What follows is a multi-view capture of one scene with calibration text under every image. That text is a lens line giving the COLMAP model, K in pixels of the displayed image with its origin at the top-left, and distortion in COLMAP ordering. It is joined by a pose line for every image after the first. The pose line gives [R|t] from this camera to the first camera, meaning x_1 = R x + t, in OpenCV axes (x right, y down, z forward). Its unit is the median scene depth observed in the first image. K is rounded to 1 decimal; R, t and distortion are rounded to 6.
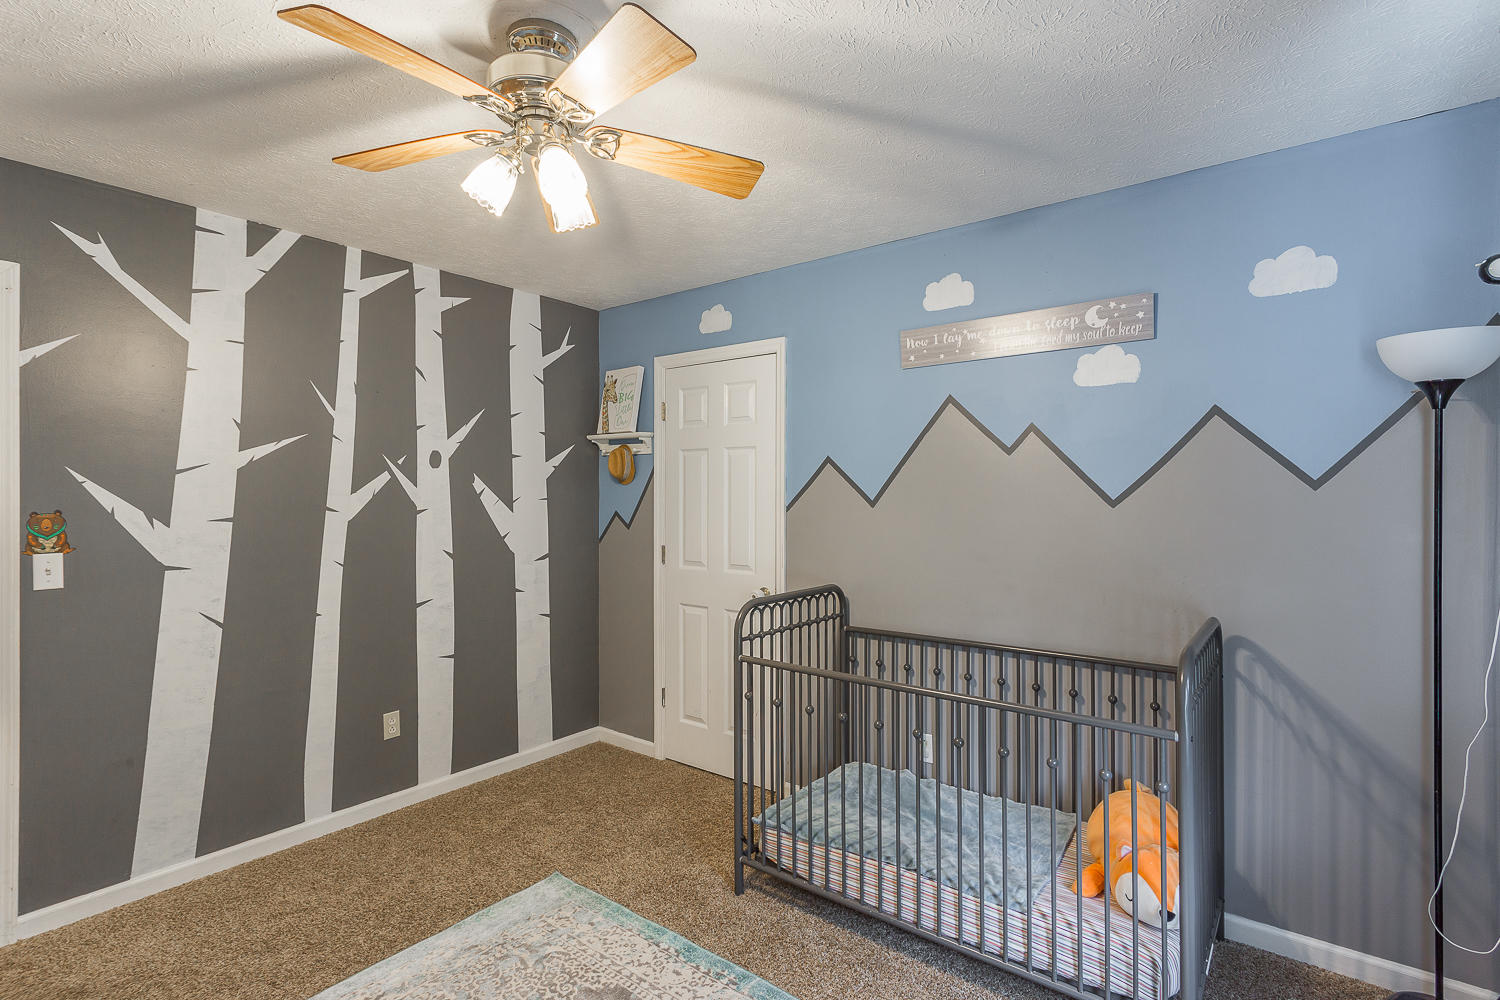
lens RADIAL K [[716.1, 0, 746.0], [0, 716.1, 496.3], [0, 0, 1]] dist [0.001423, 0.001101]
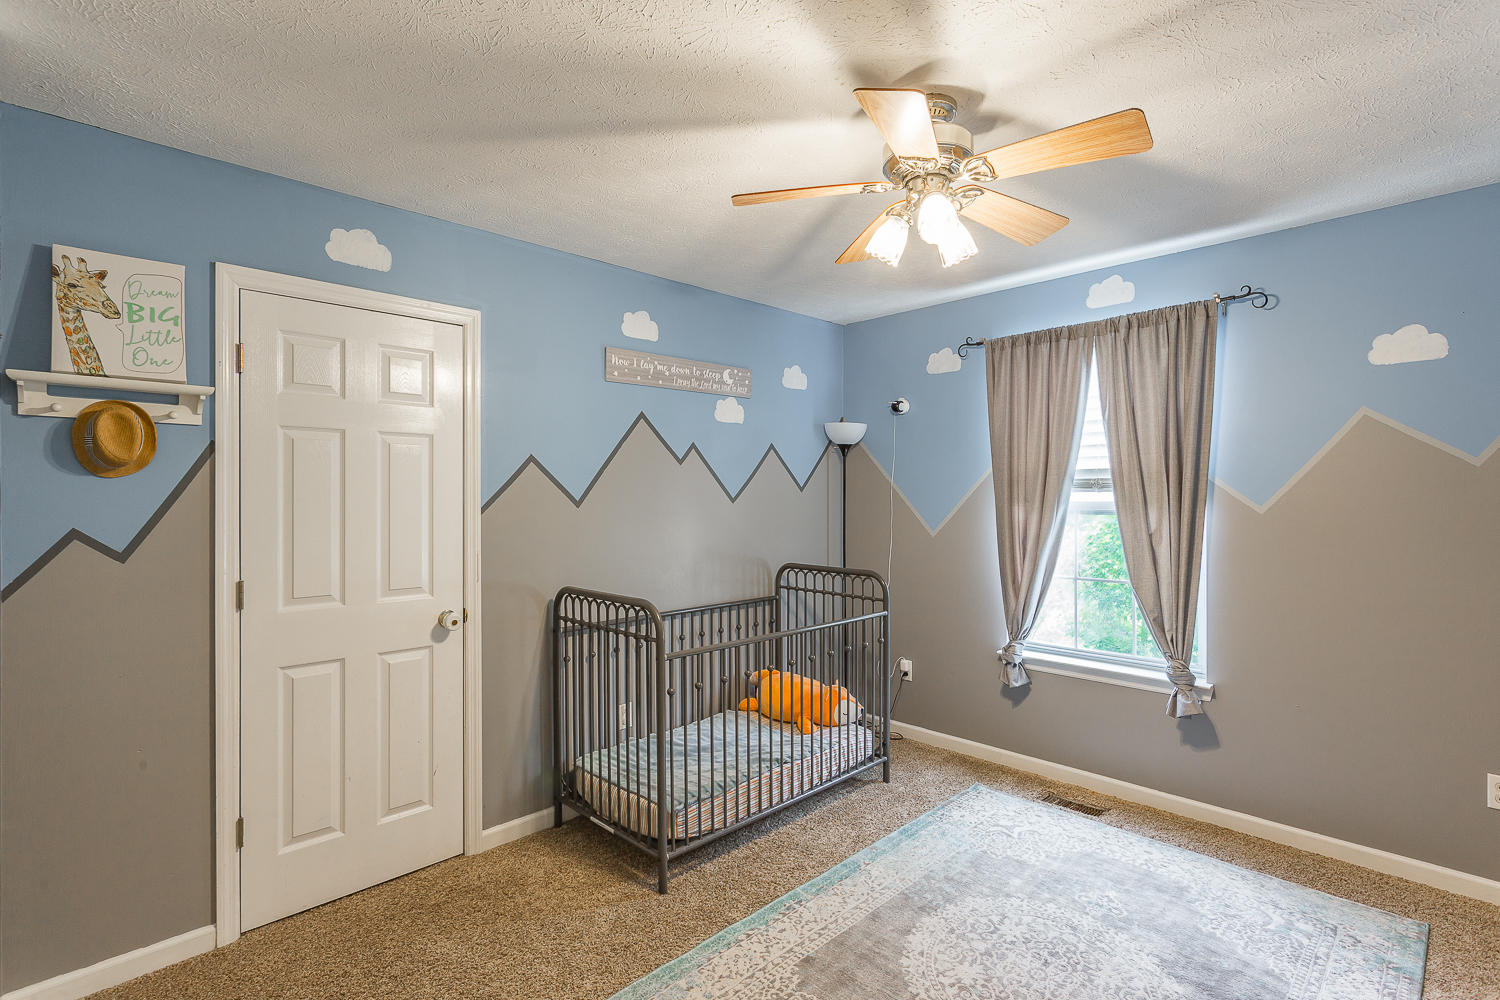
lens RADIAL K [[716.1, 0, 746.0], [0, 716.1, 496.3], [0, 0, 1]] dist [0.001423, 0.001101]
pose [[0.135381, 0.000129, 0.990794, -0.987048], [0.008410, 0.999964, -0.001279, 0.003382], [-0.990758, 0.008506, 0.135375, 0.750578]]
